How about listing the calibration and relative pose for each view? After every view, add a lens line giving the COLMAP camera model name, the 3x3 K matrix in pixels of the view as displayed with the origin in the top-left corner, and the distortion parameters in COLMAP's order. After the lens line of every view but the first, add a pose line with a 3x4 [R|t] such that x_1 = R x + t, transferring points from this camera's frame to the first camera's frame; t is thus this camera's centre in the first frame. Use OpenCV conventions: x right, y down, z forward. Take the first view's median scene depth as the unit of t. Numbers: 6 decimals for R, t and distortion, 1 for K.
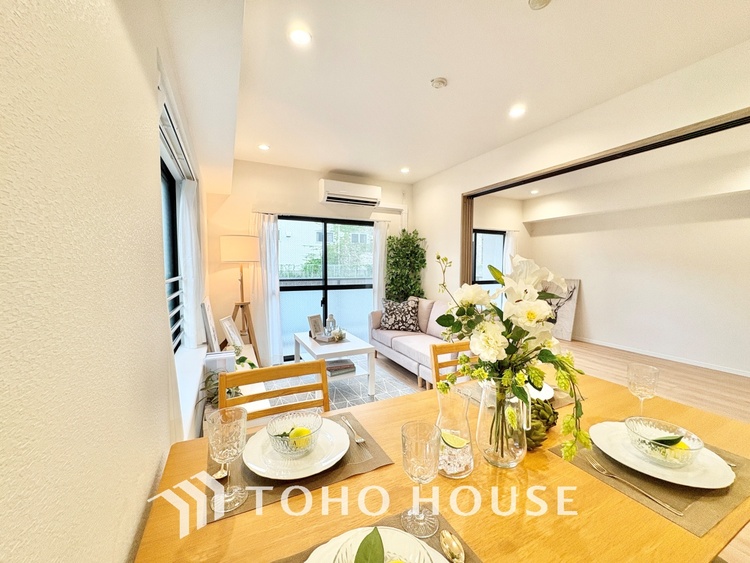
lens RADIAL K [[300.6, 0, 377.9], [0, 300.6, 283.4], [0, 0, 1]] dist [0.001262, -0.000612]
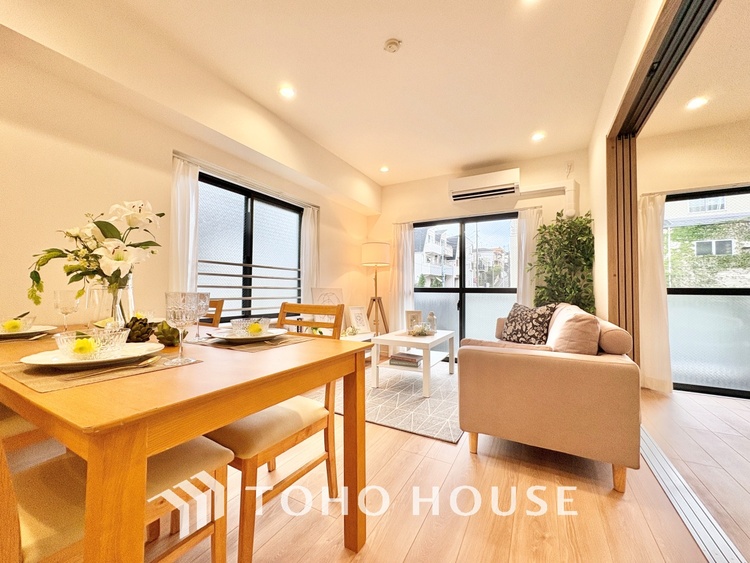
lens RADIAL K [[300.6, 0, 375.5], [0, 300.6, 282.1], [0, 0, 1]] dist [0.001262, -0.000612]
pose [[0.570776, -0.021012, -0.820837, 0.487694], [-0.055948, 0.996354, -0.064409, 0.070737], [0.819197, 0.082687, 0.567520, 0.253352]]
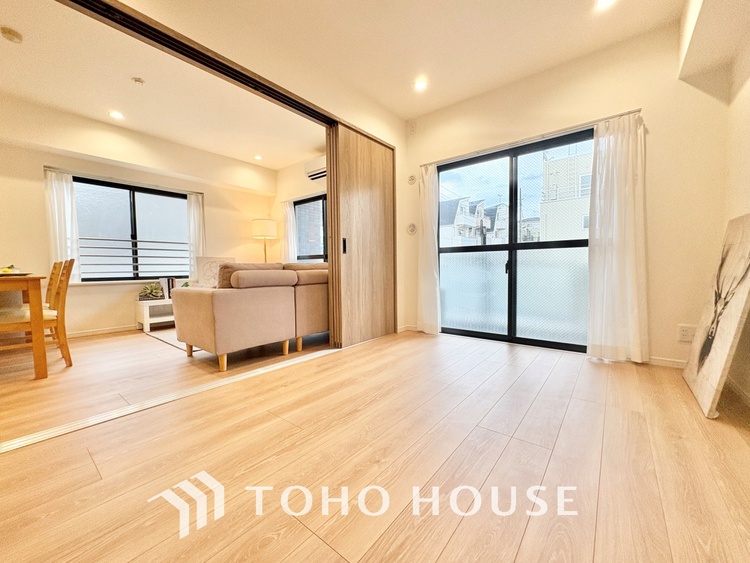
lens RADIAL K [[300.6, 0, 376.8], [0, 300.6, 281.2], [0, 0, 1]] dist [0.001262, -0.000612]
pose [[0.423277, 0.034205, -0.905354, 0.983389], [-0.039341, 0.999038, 0.019352, 0.084629], [0.905146, 0.027427, 0.424215, 0.726248]]
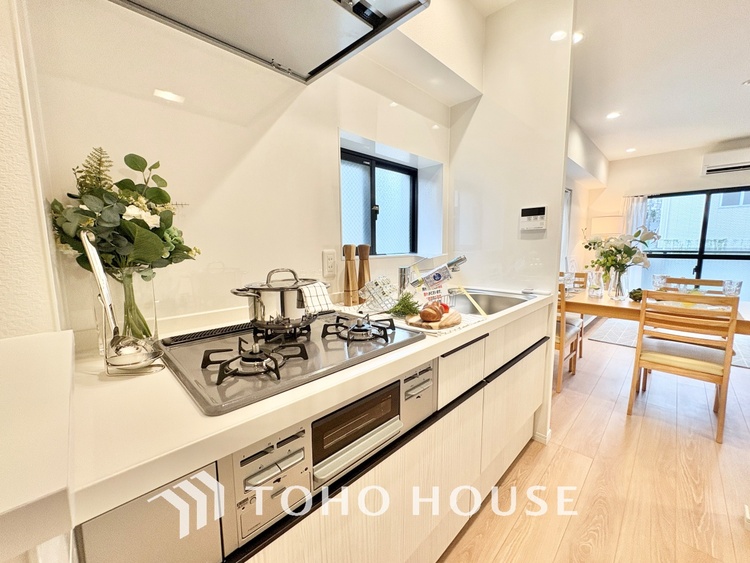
lens RADIAL K [[300.6, 0, 375.8], [0, 300.6, 283.1], [0, 0, 1]] dist [0.001262, -0.000612]
pose [[0.321434, 0.101813, -0.941443, 0.499163], [-0.053510, 0.994567, 0.089288, 0.079718], [0.945419, 0.021676, 0.325136, -0.451136]]
